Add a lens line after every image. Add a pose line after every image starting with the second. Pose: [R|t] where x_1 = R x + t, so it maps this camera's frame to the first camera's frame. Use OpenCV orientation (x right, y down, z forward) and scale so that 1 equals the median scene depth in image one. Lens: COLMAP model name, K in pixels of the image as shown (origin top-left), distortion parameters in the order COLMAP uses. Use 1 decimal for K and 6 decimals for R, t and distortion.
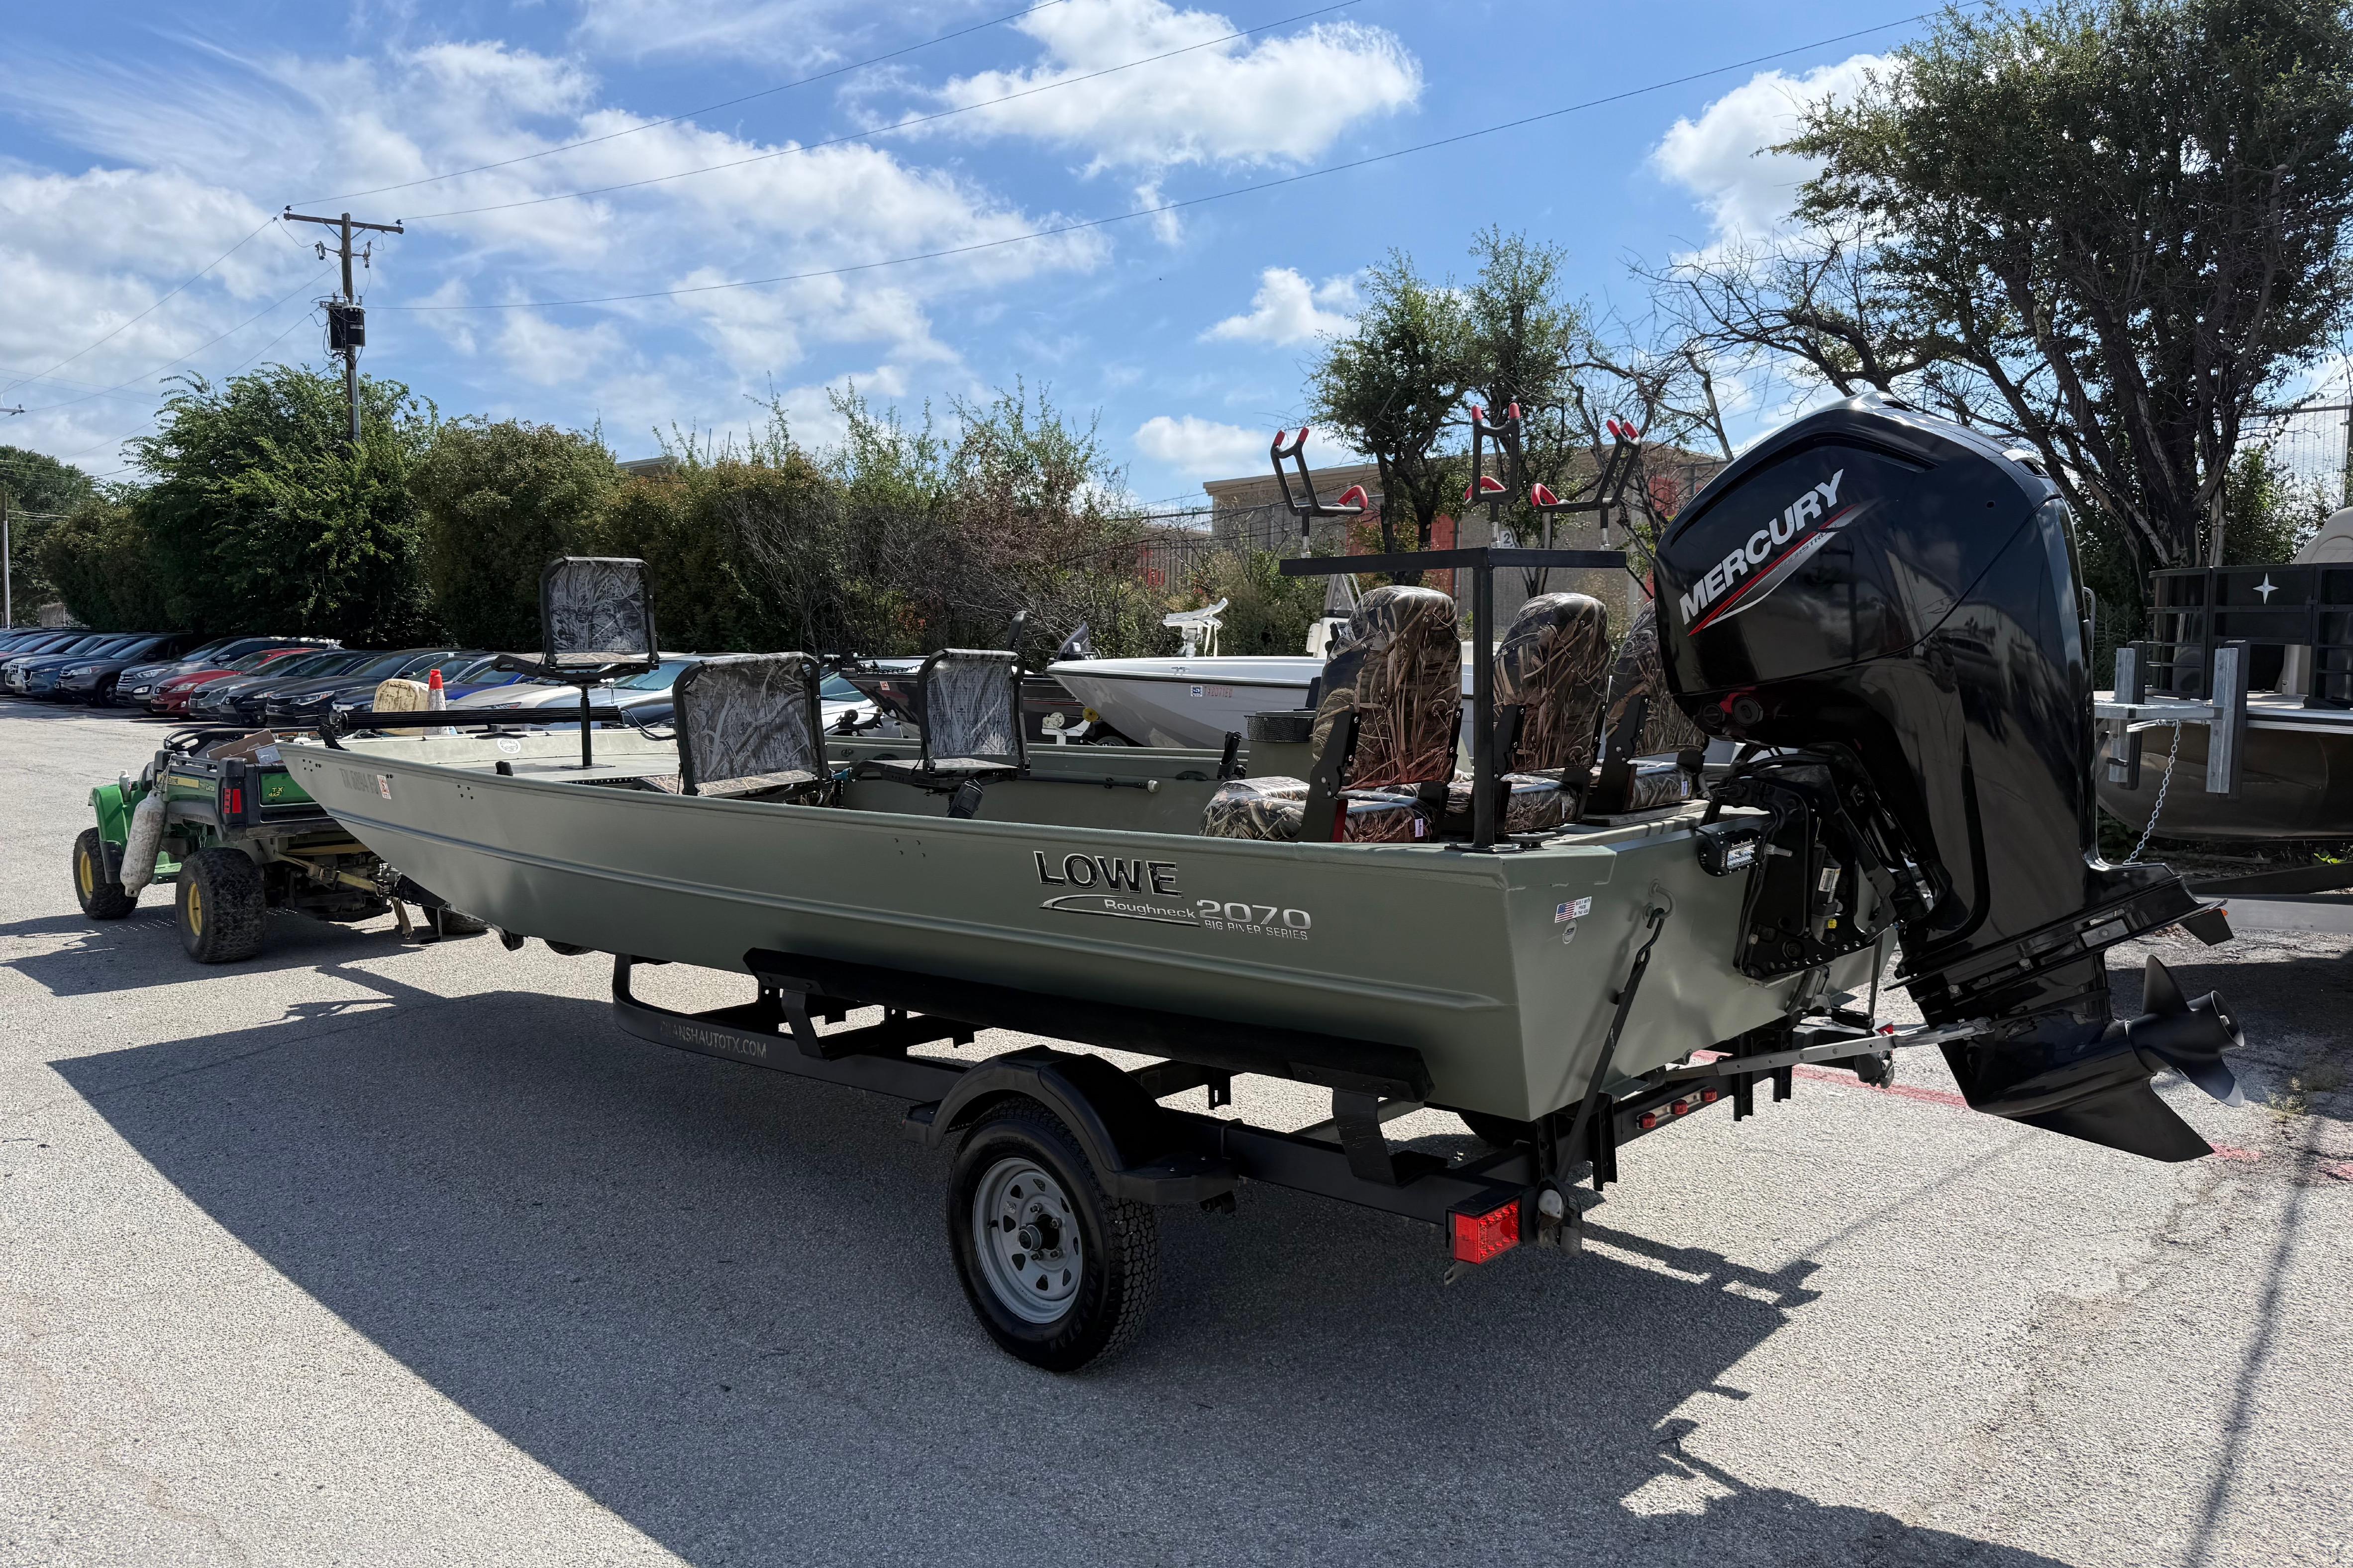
lens RADIAL K [[1659.2, 0, 1175.3], [0, 1659.2, 782.2], [0, 0, 1]] dist [0.056638, -0.073918]
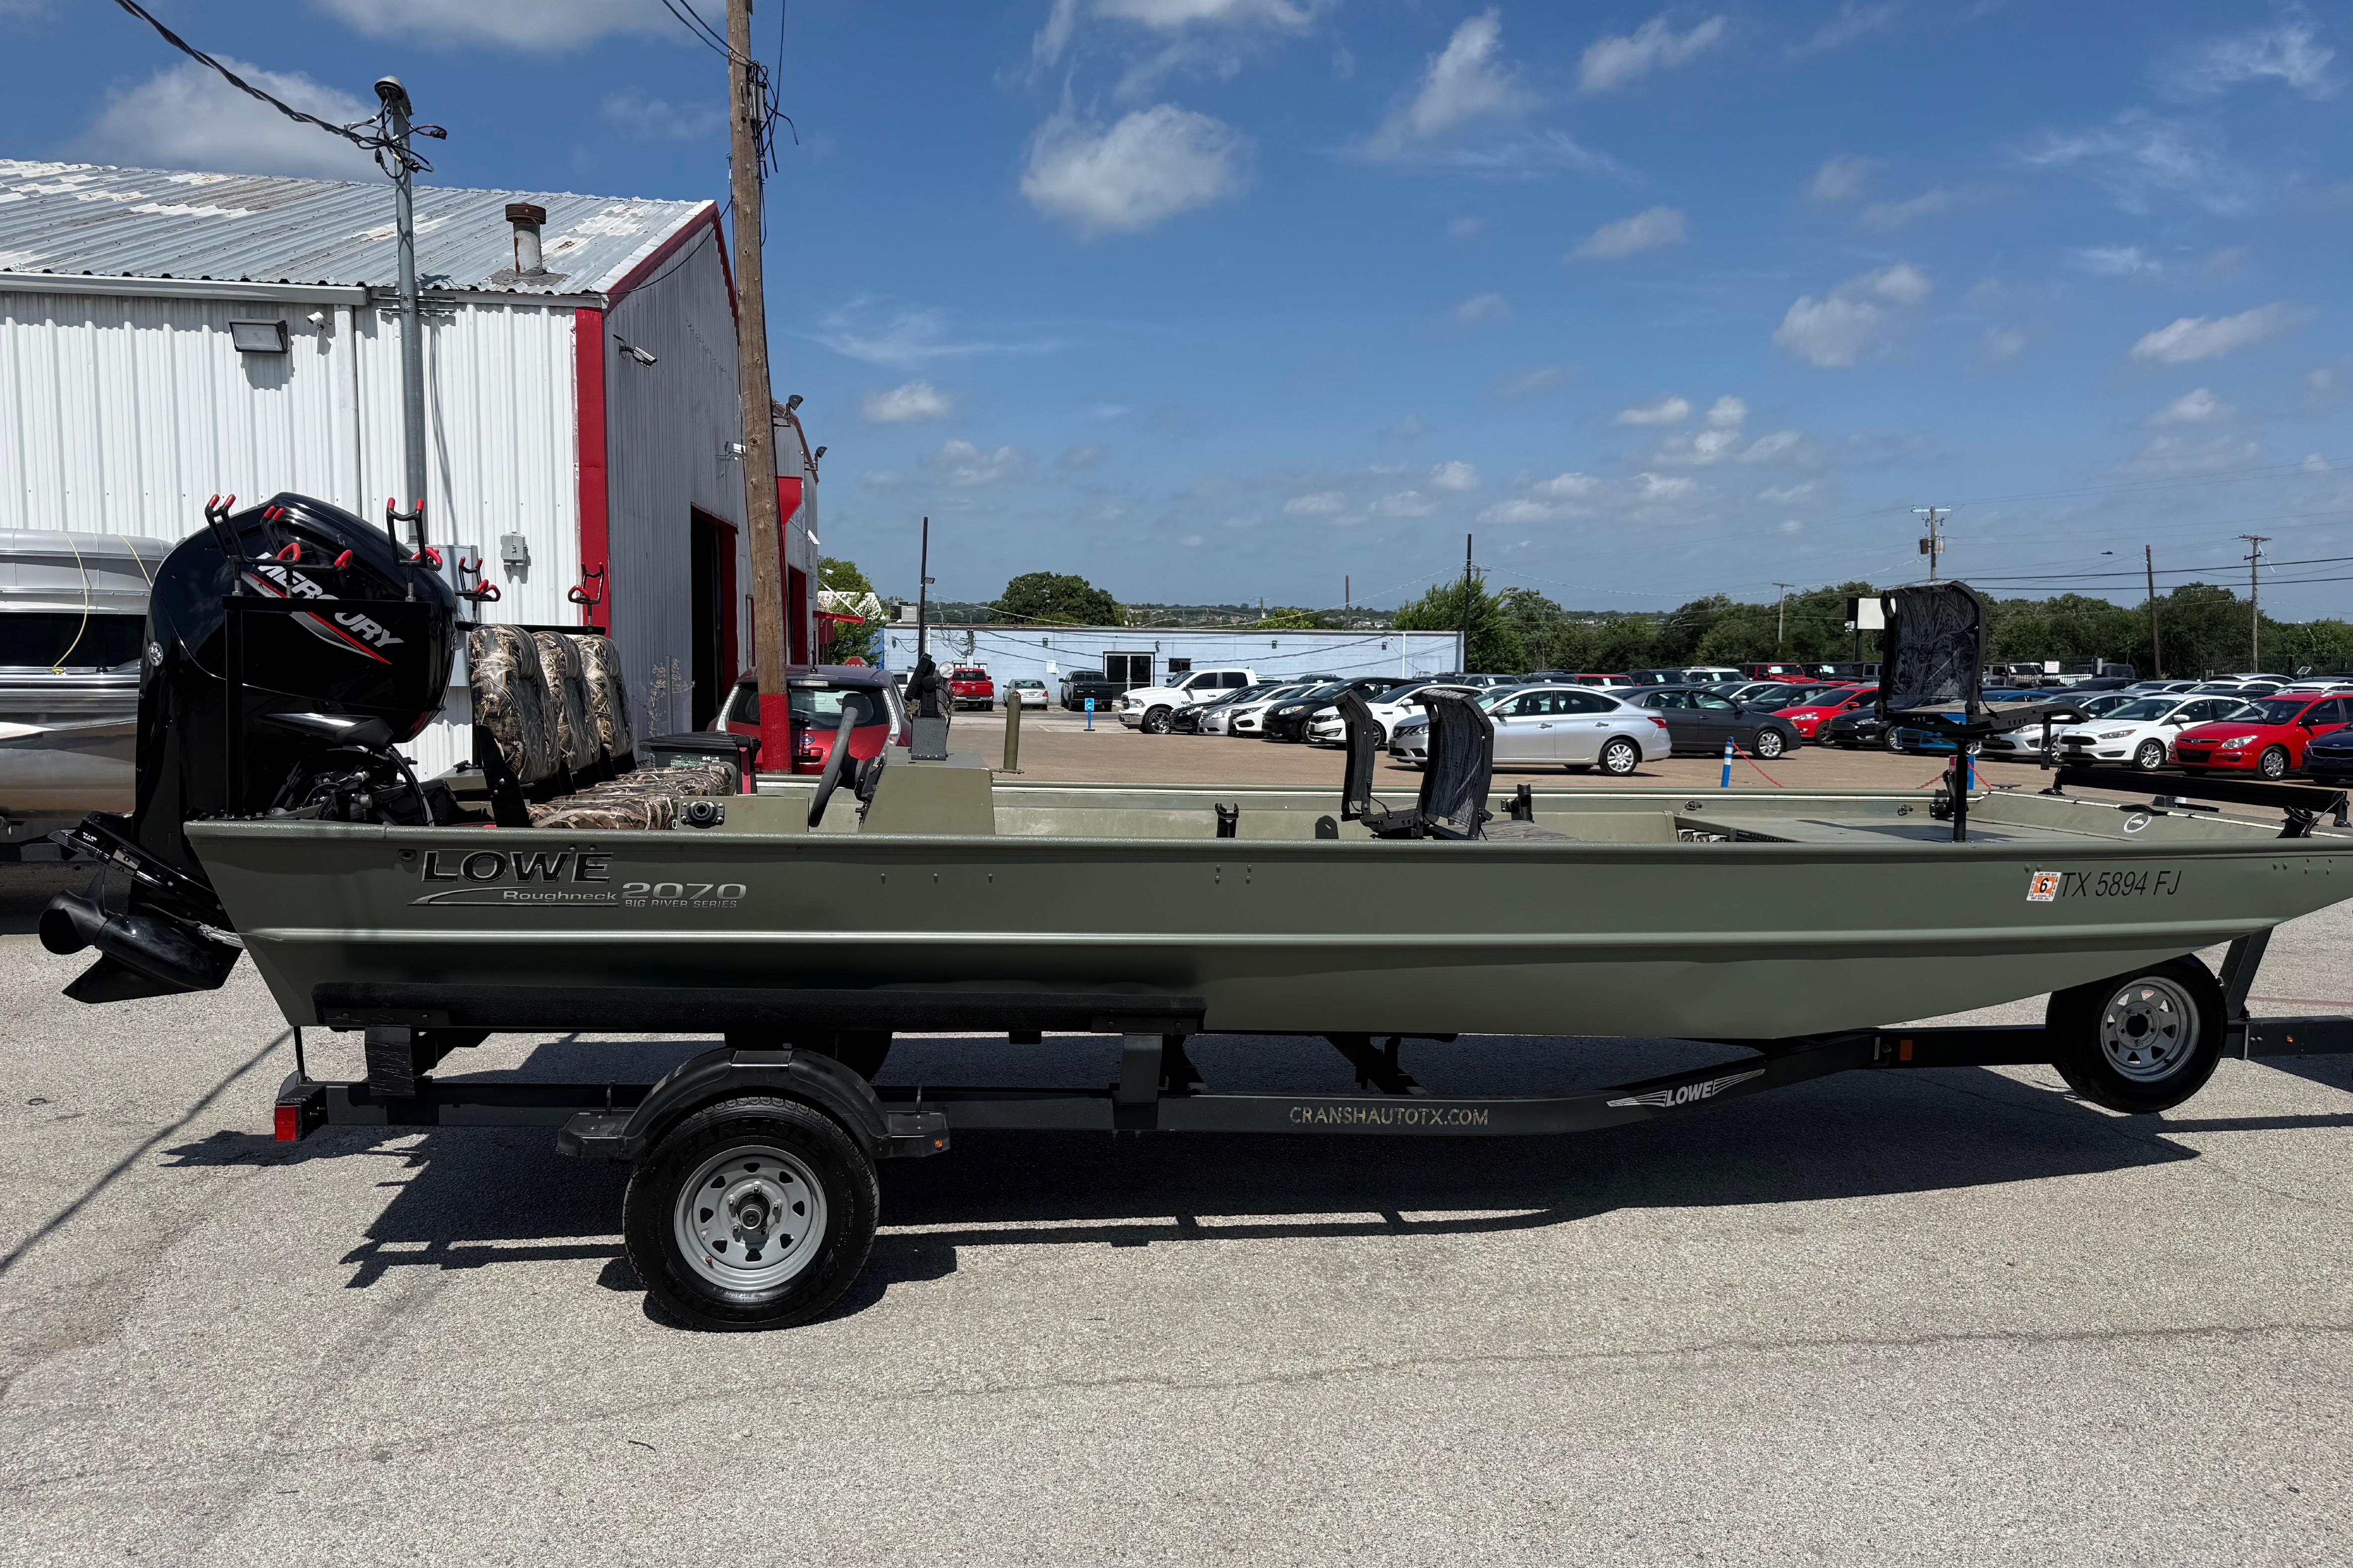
lens RADIAL K [[1659.2, 0, 1172.6], [0, 1659.2, 791.8], [0, 0, 1]] dist [0.056638, -0.073918]
pose [[-0.629161, 0.050360, -0.775642, 0.668046], [-0.077222, 0.988912, 0.126845, -0.137783], [0.773430, 0.139702, -0.618296, 1.564168]]
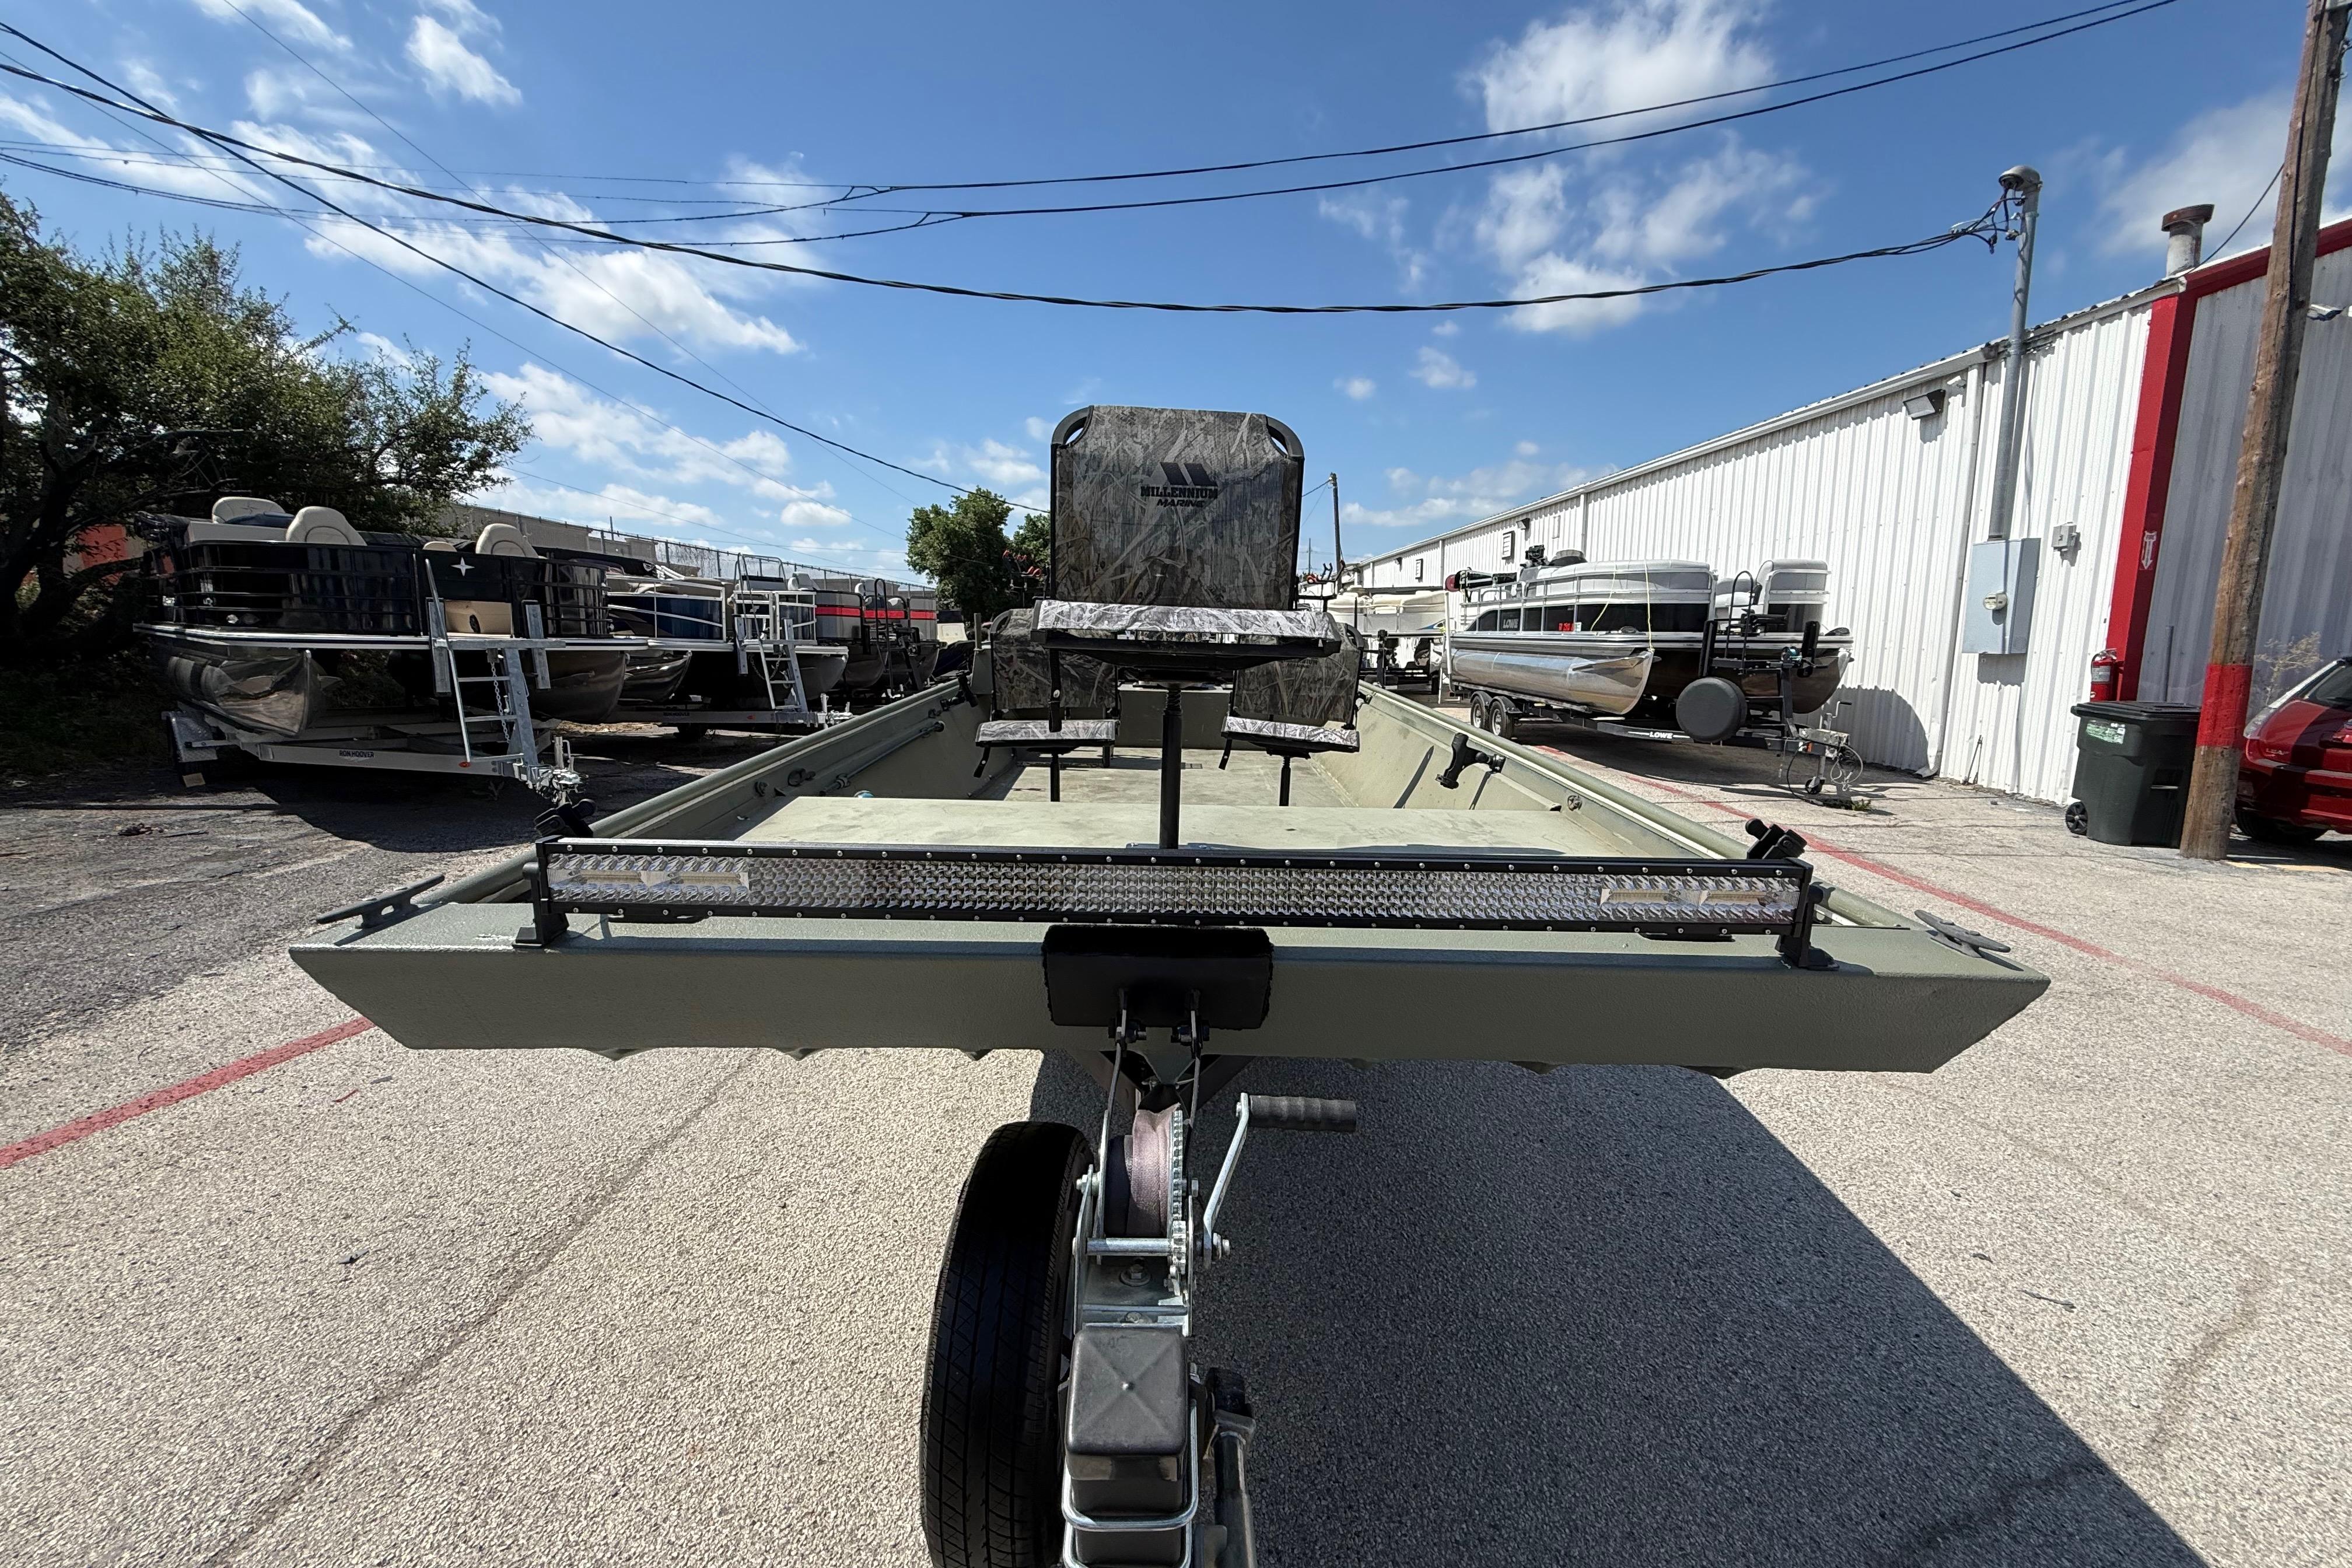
lens RADIAL K [[936.8, 0, 1159.4], [0, 936.8, 785.9], [0, 0, 1]] dist [-0.007044, -0.000767]
pose [[-0.662538, -0.138177, 0.736173, -0.702521], [0.042125, 0.974408, 0.220804, -0.109656], [-0.747843, 0.177302, -0.639761, 1.511397]]
